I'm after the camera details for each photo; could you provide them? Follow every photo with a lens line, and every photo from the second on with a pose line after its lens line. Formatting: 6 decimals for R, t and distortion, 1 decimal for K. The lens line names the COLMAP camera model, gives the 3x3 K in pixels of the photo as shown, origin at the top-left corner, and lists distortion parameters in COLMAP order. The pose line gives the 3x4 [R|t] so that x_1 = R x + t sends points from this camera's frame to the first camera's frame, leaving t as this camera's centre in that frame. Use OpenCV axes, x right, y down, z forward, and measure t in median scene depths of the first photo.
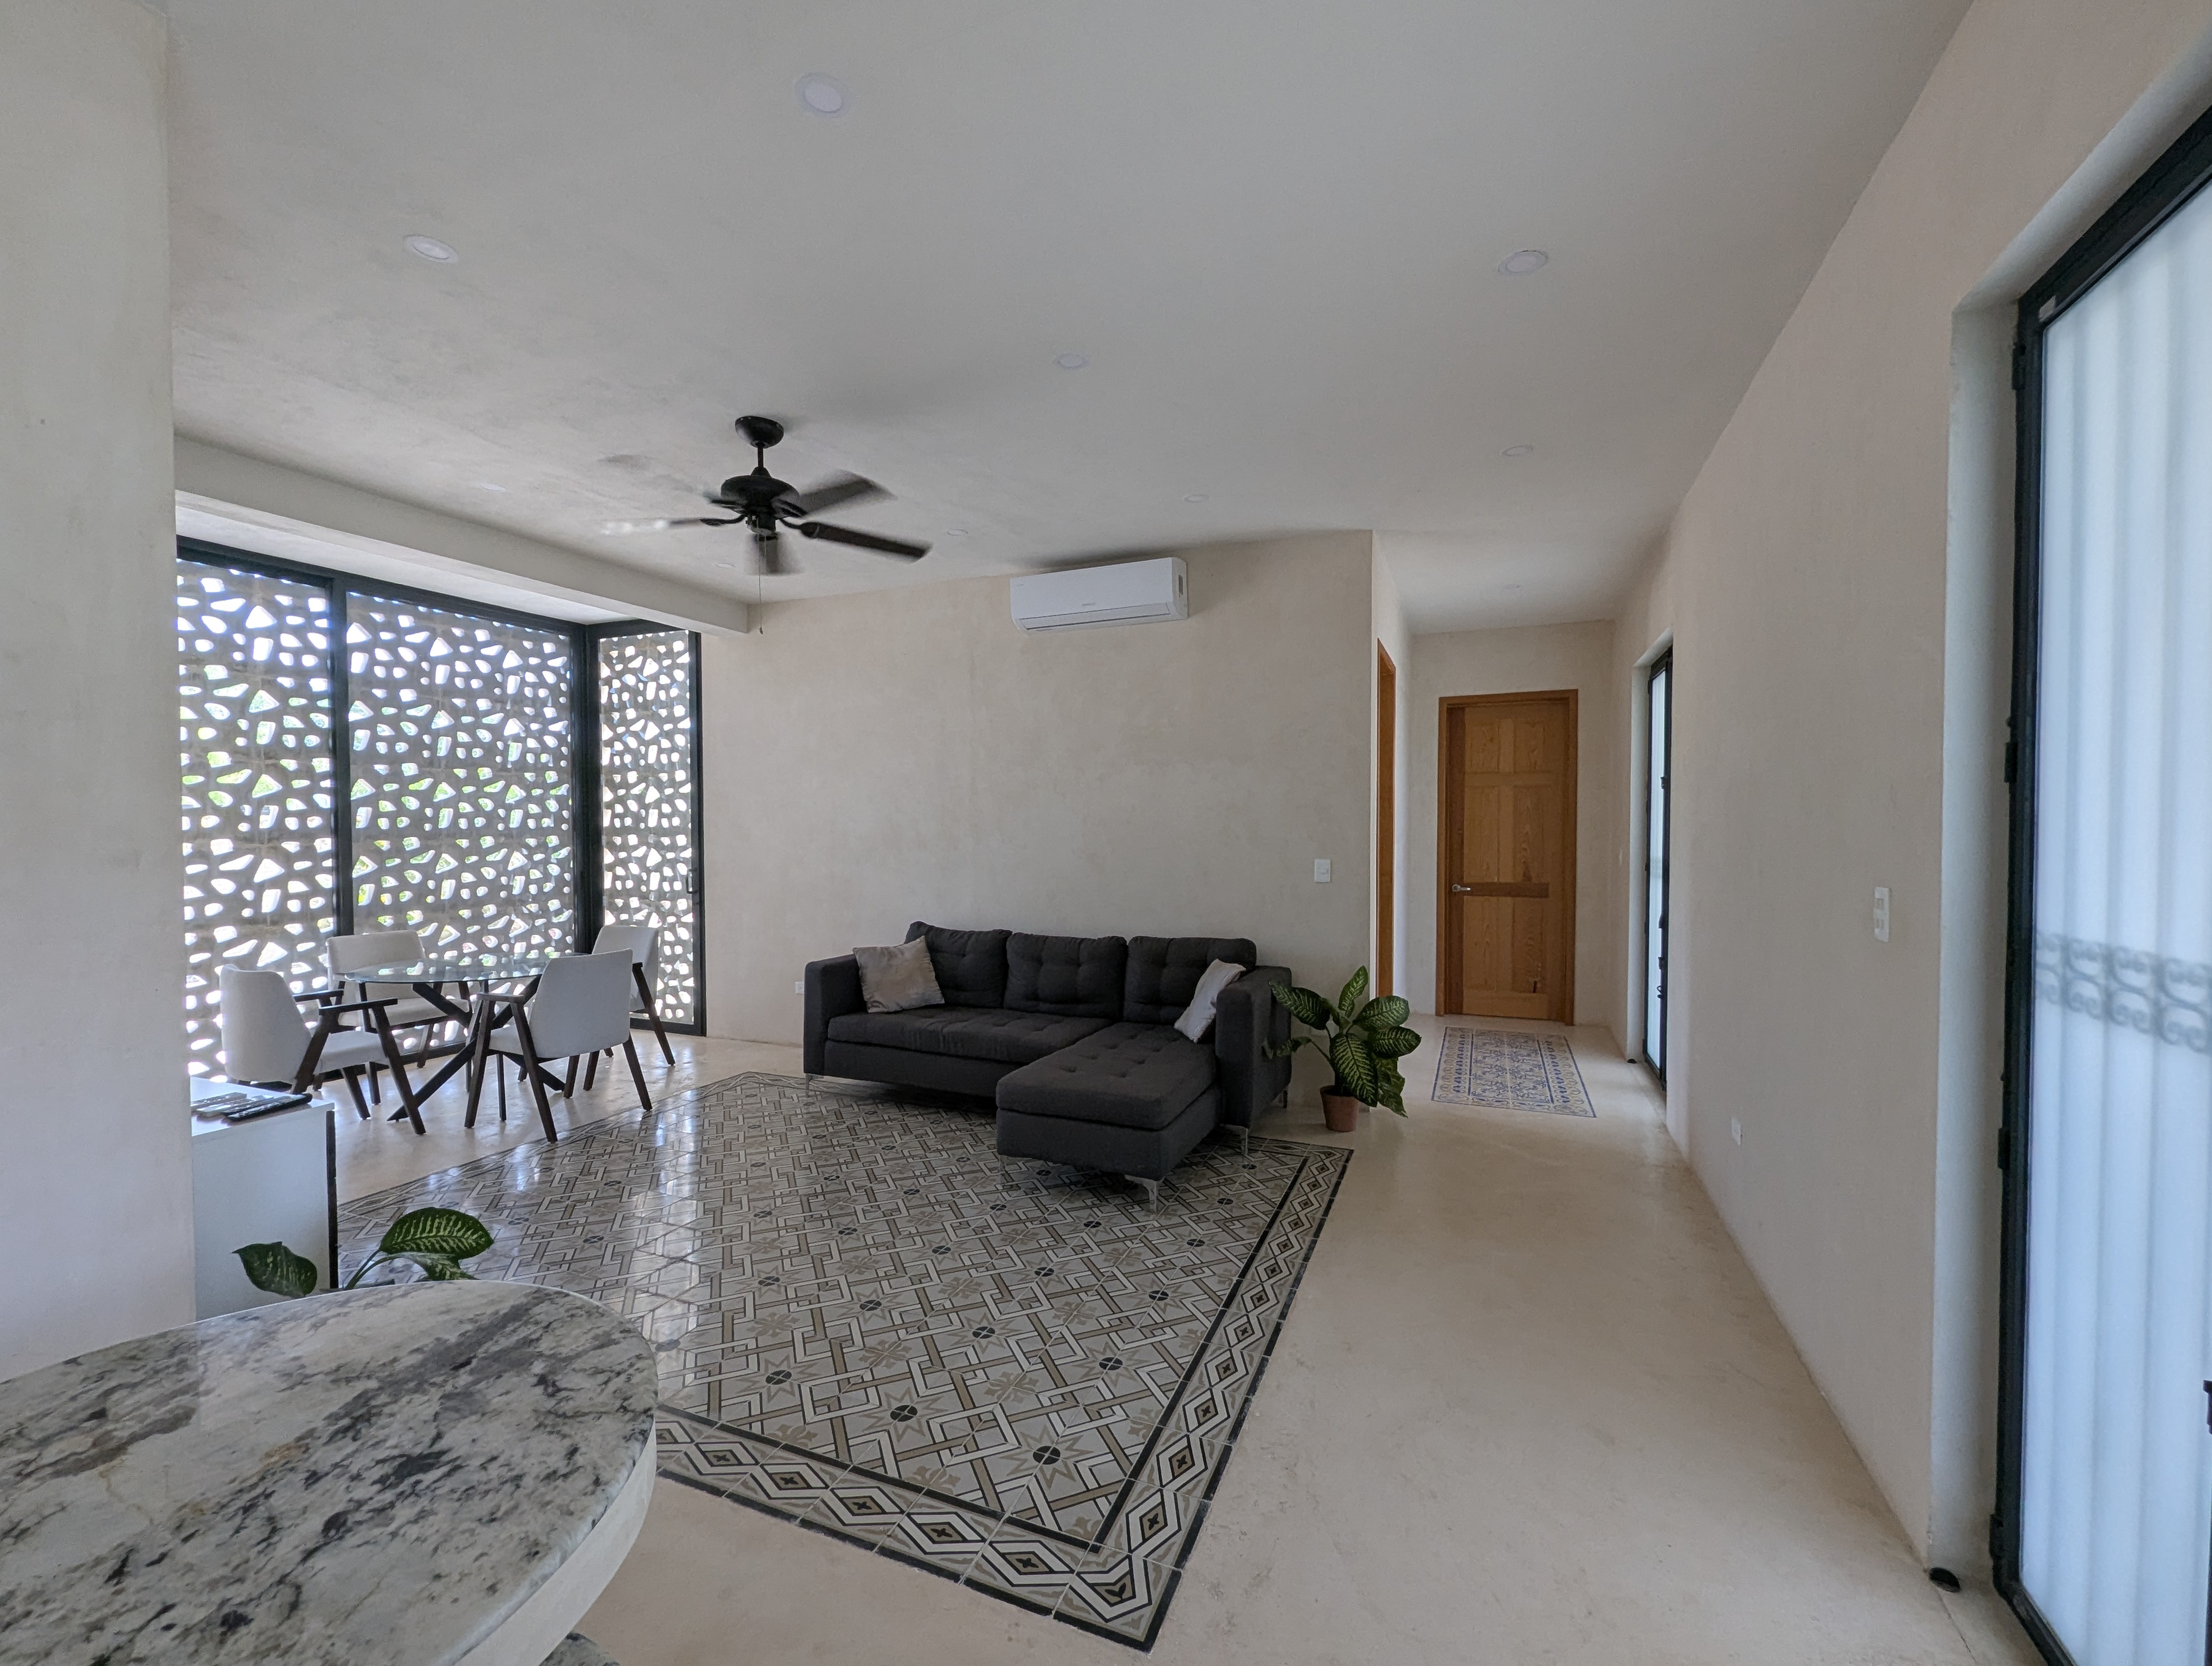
lens RADIAL K [[920.0, 0, 1108.0], [0, 920.0, 853.5], [0, 0, 1]] dist [-0.000269, -0.002587]
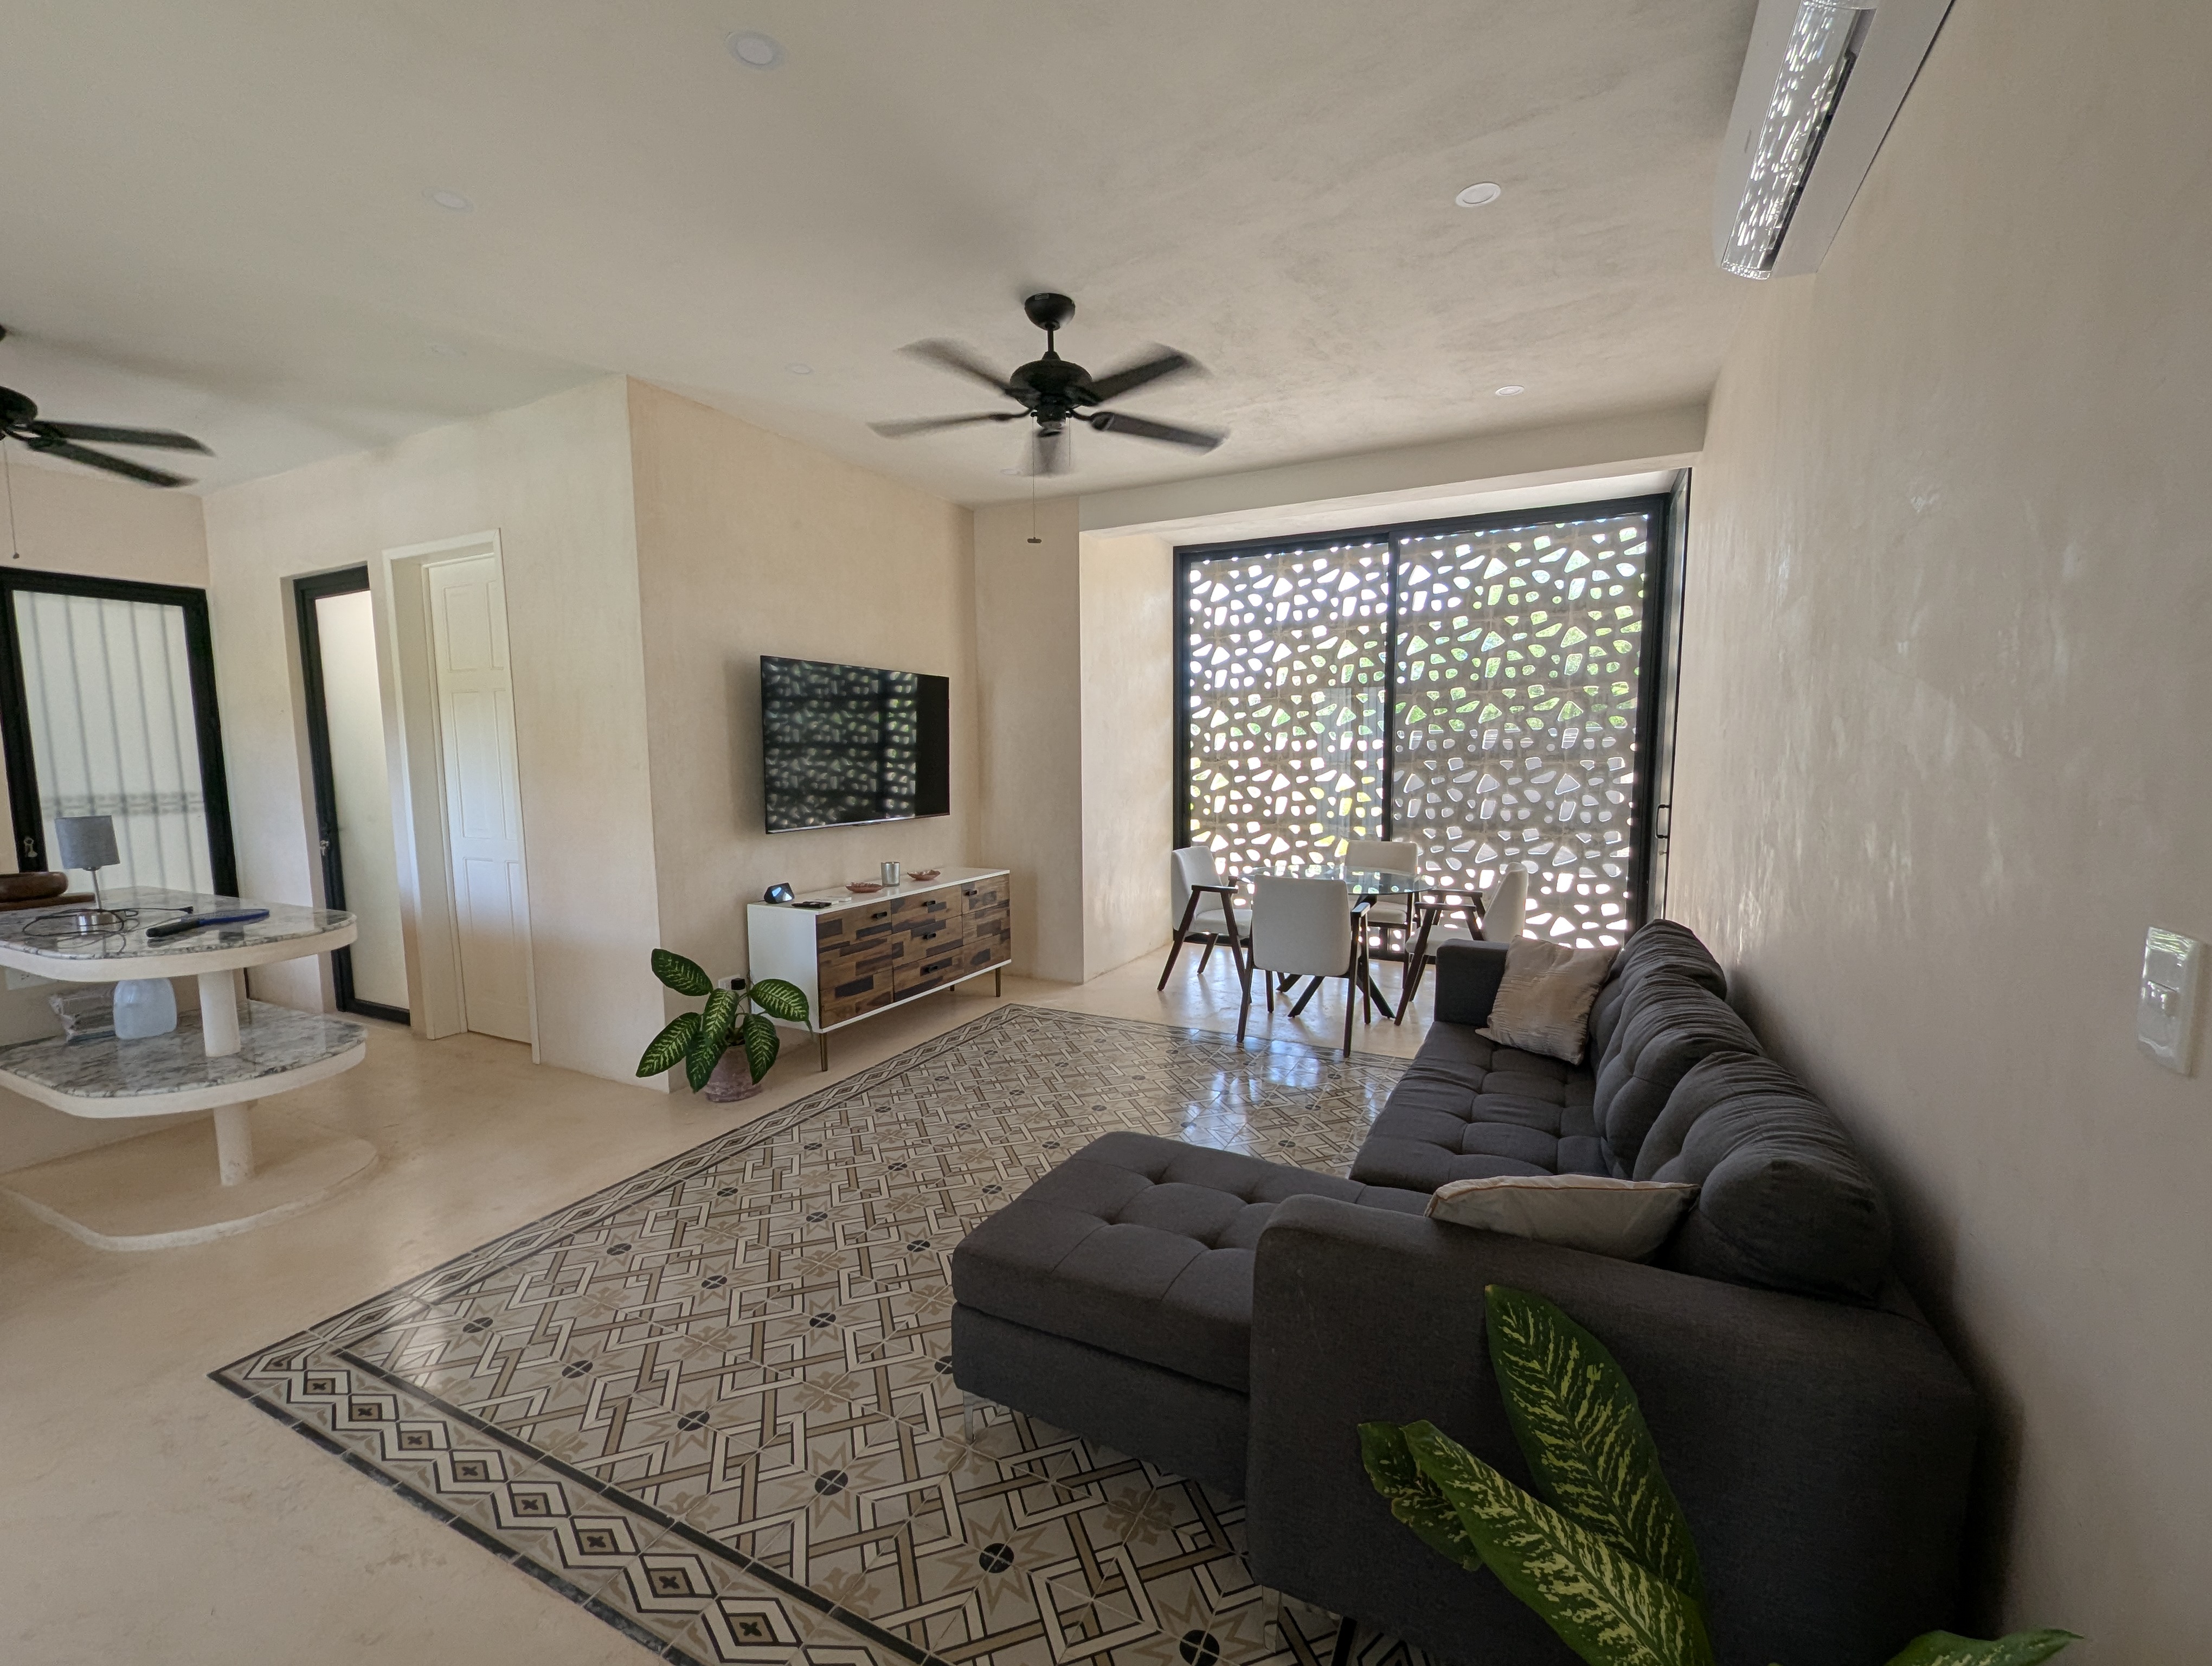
lens RADIAL K [[920.0, 0, 1108.0], [0, 920.0, 853.5], [0, 0, 1]] dist [-0.000269, -0.002587]
pose [[-0.063223, 0.108682, -0.992064, 0.425755], [-0.022760, 0.993637, 0.110305, -0.019750], [0.997740, 0.029553, -0.060347, 0.840809]]
